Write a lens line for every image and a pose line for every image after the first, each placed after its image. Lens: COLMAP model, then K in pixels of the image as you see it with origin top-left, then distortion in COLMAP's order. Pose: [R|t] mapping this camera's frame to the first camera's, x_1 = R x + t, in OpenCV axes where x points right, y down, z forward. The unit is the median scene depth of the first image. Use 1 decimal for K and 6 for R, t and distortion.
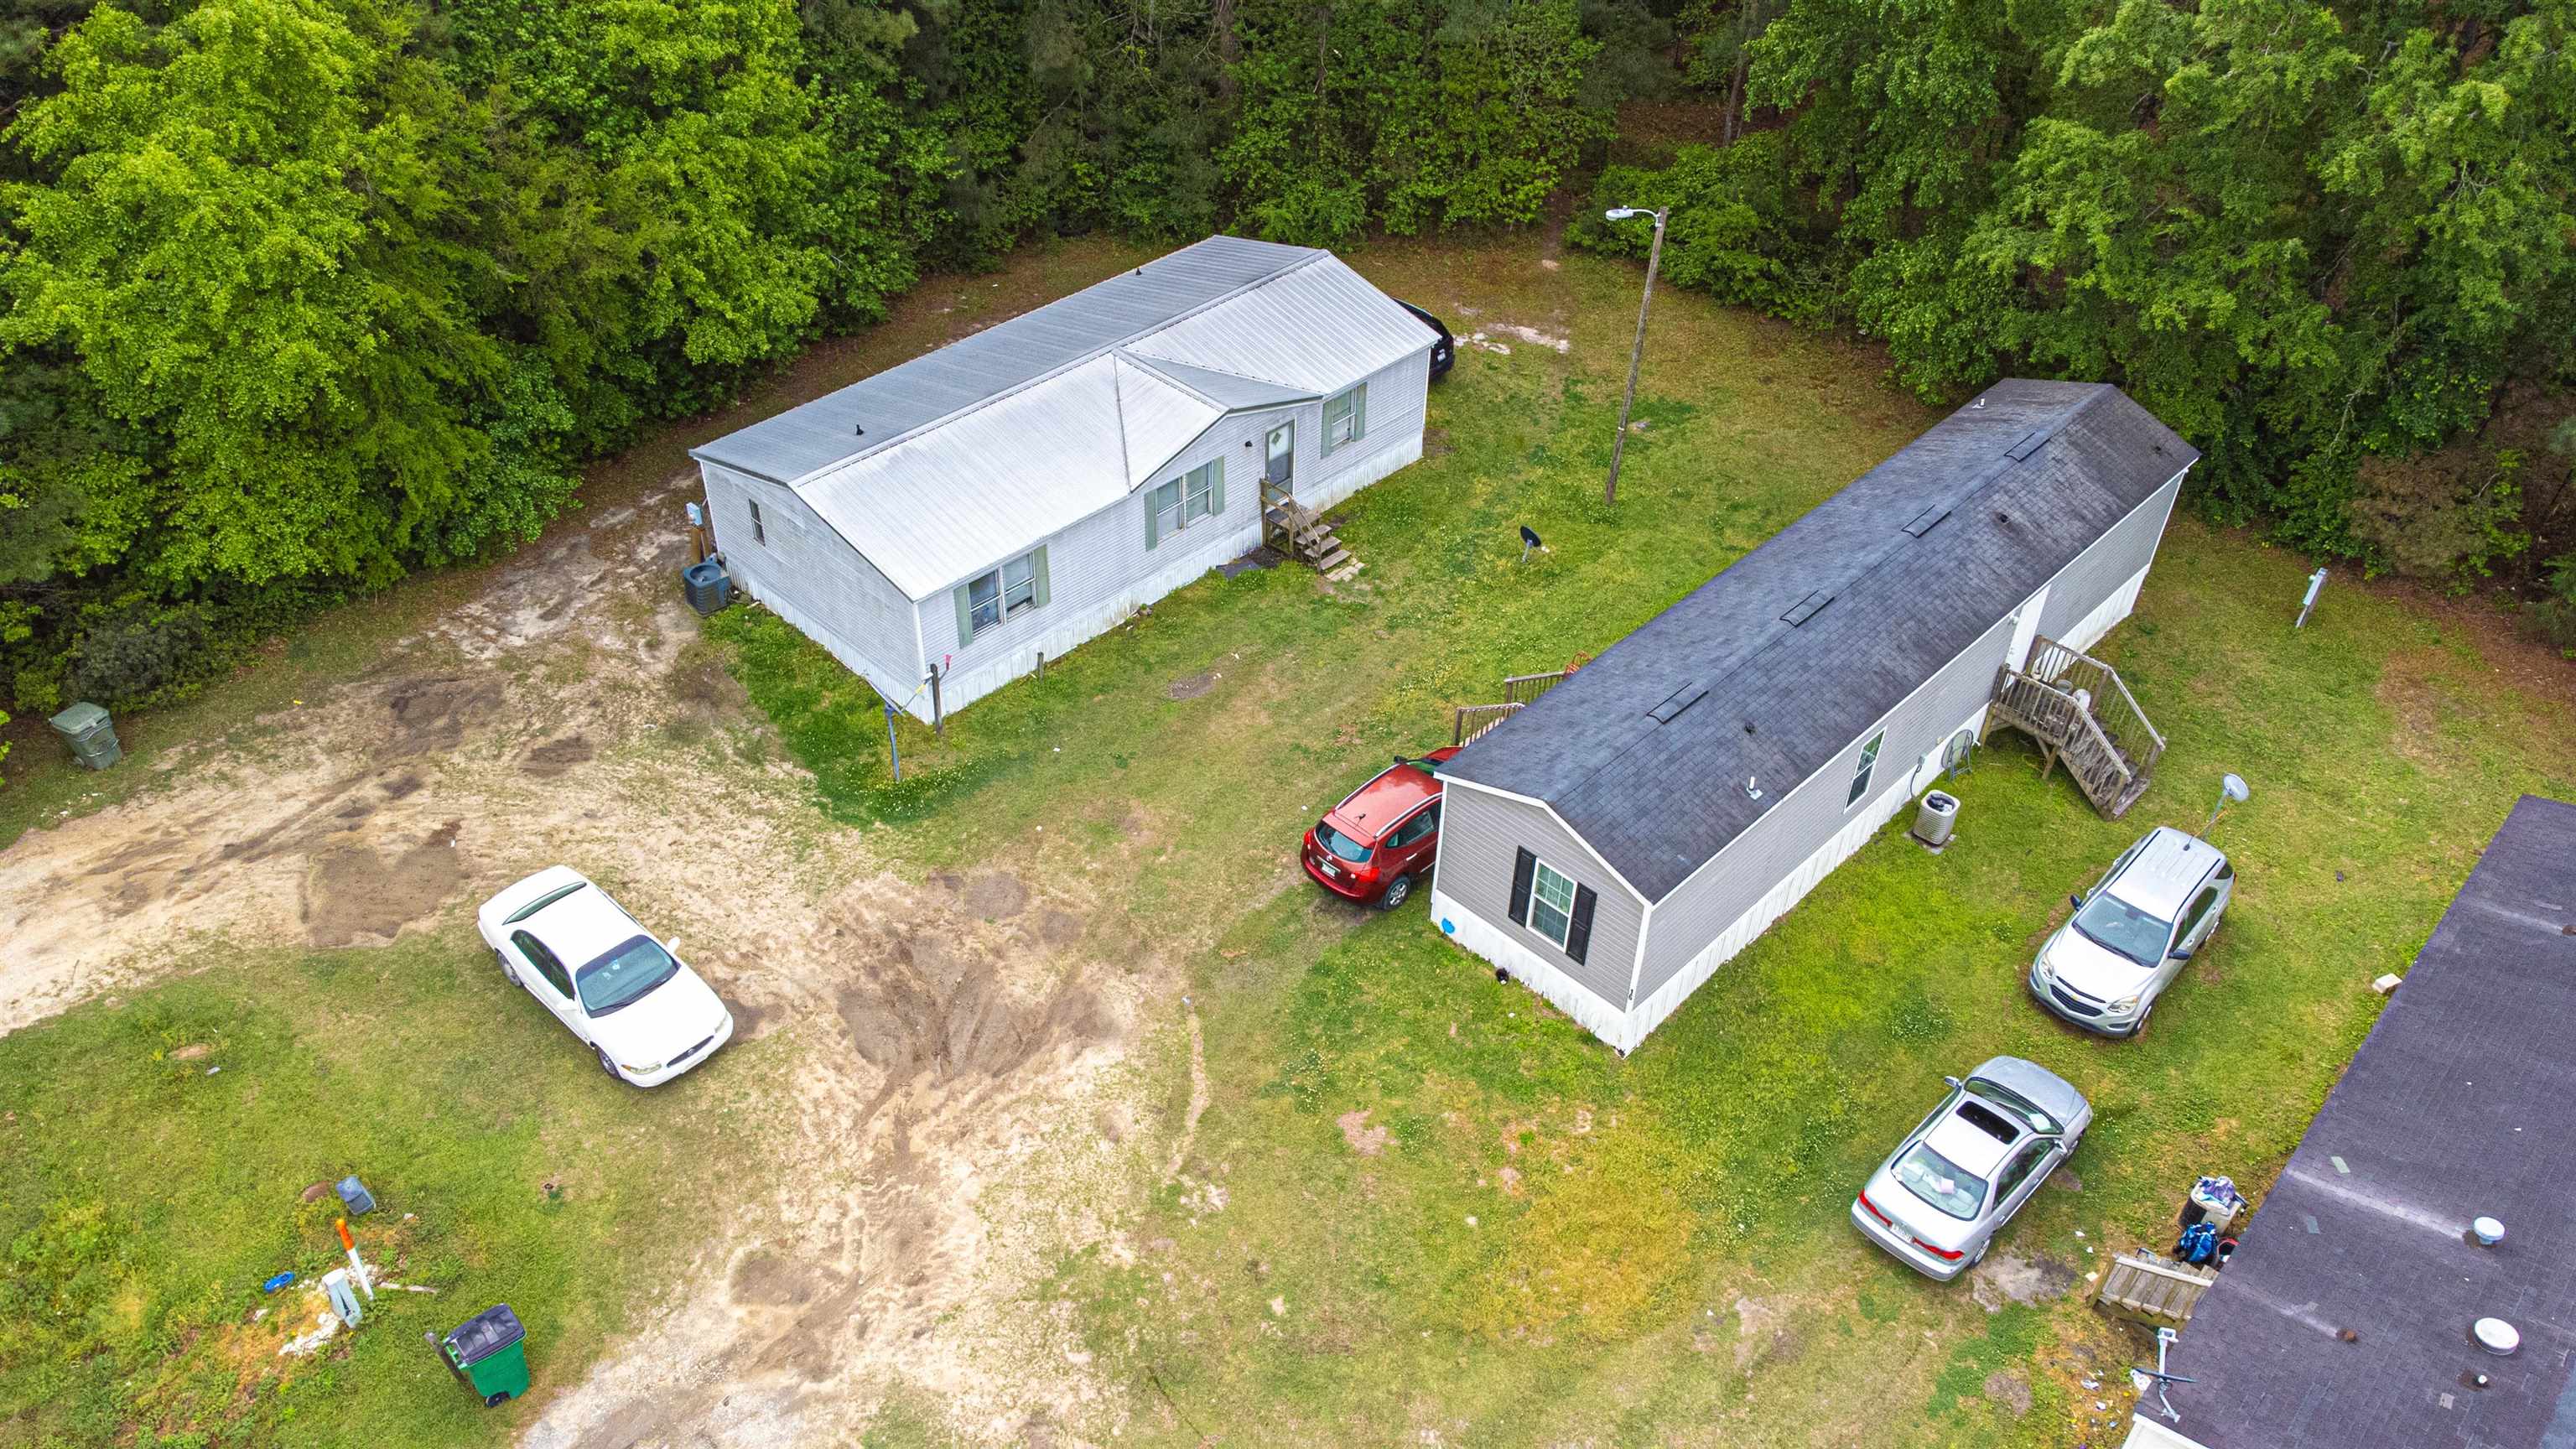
lens RADIAL K [[1900.0, 0, 1282.1], [0, 1900.0, 711.9], [0, 0, 1]] dist [0.044668, -0.001222]
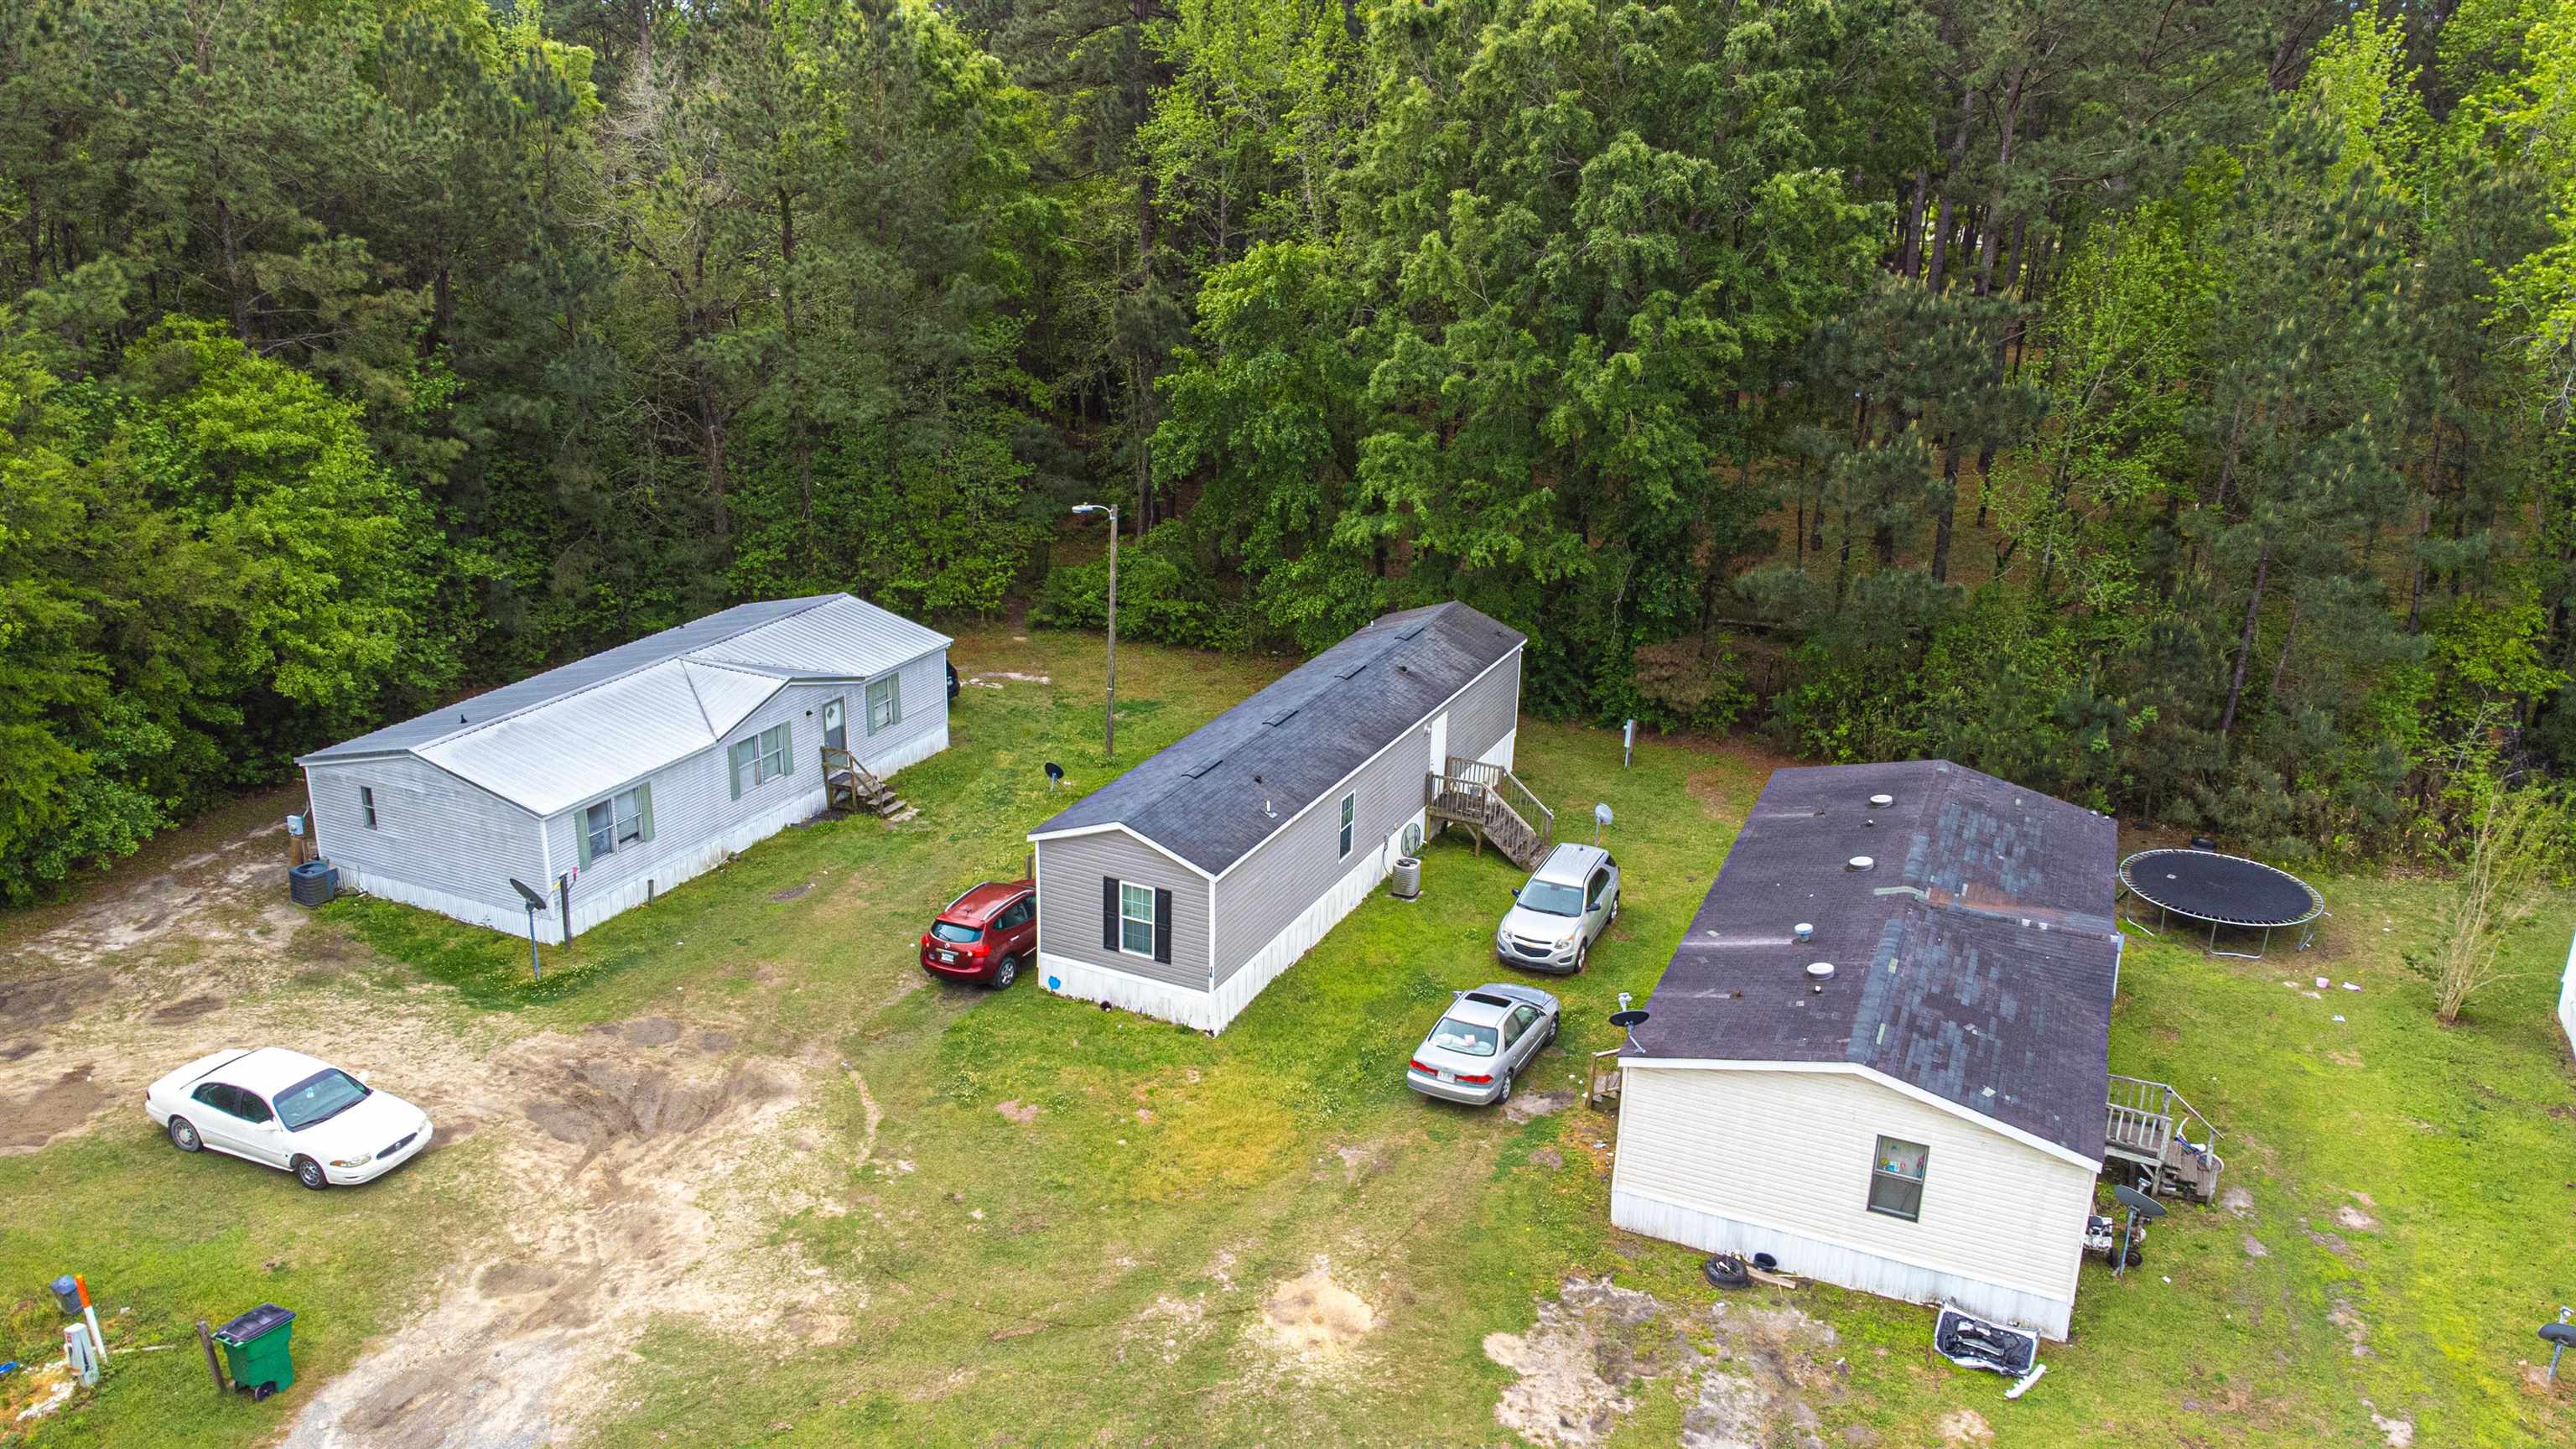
lens RADIAL K [[1908.7, 0, 1286.0], [0, 1908.7, 724.2], [0, 0, 1]] dist [0.032685, 0.041352]
pose [[0.945426, -0.109699, 0.306817, -0.125777], [0.205449, 0.931551, -0.300007, 0.348290], [-0.252905, 0.346669, 0.903249, -0.188633]]
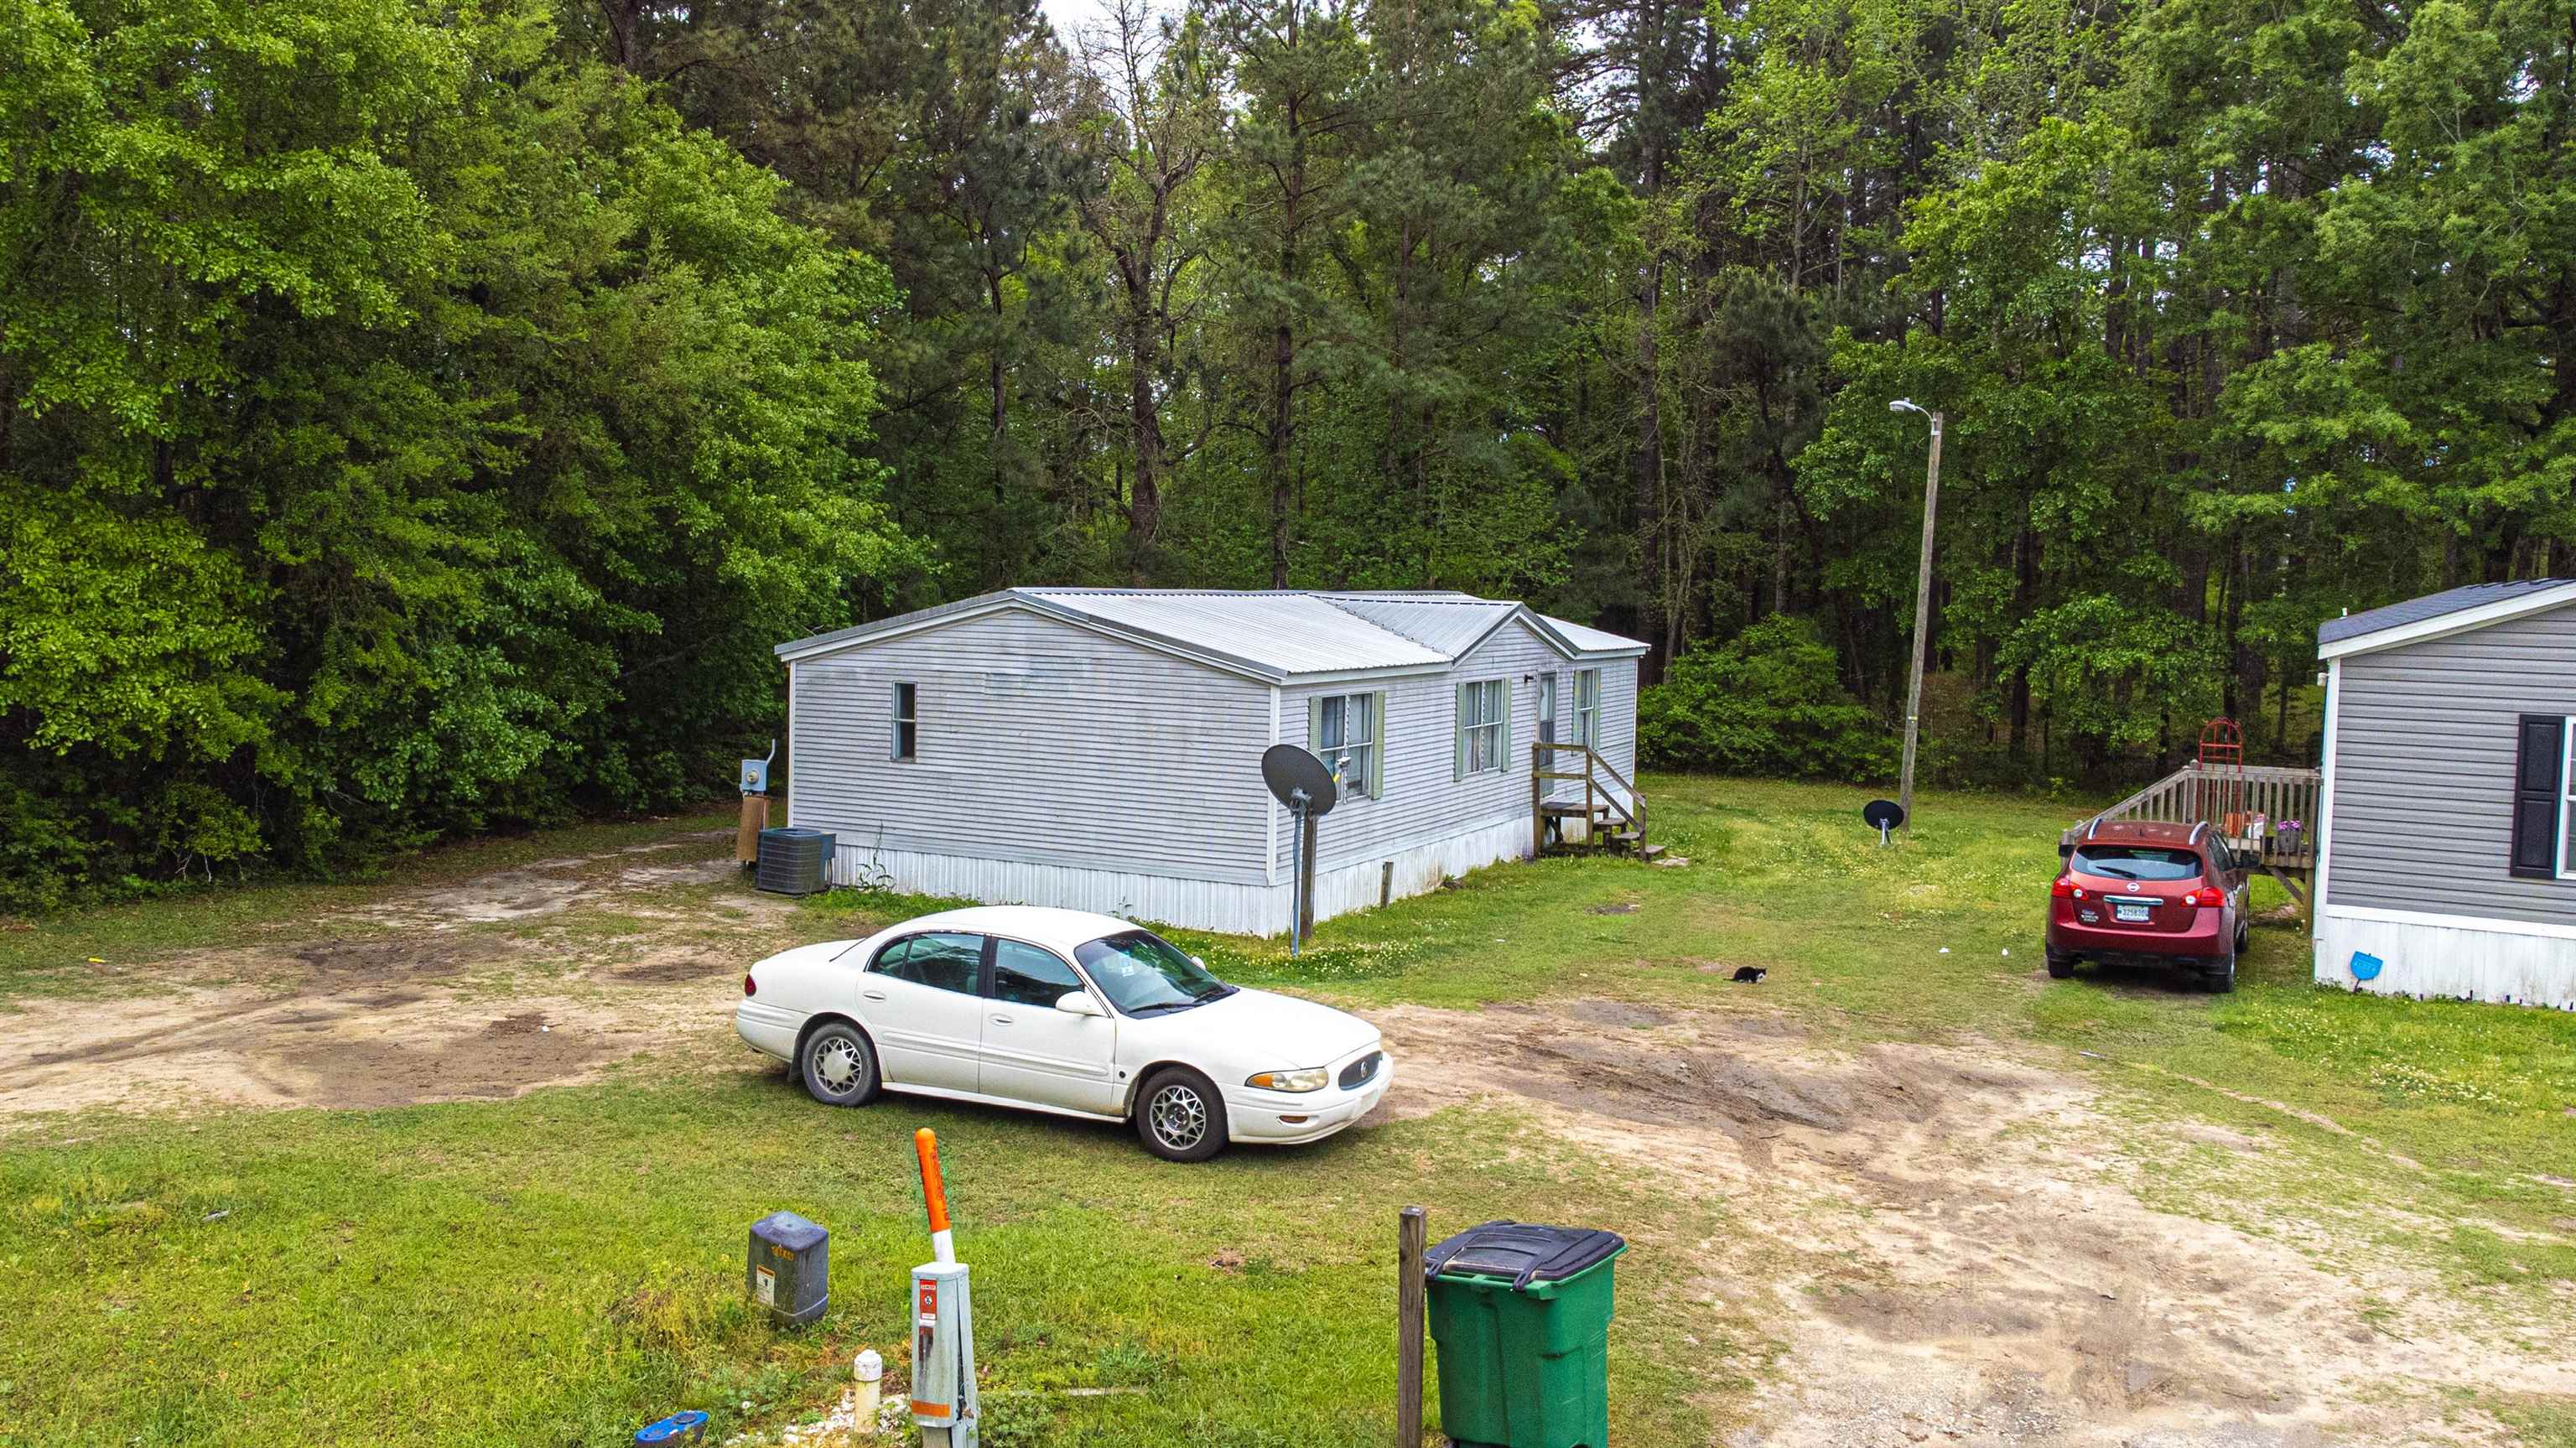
lens RADIAL K [[2074.7, 0, 1229.8], [0, 2074.7, 720.7], [0, 0, 1]] dist [0.065283, 0.001863]
pose [[0.955345, -0.024722, 0.294457, -0.432717], [0.187458, 0.821007, -0.539265, 0.332048], [-0.228420, 0.570382, 0.788979, 0.510084]]
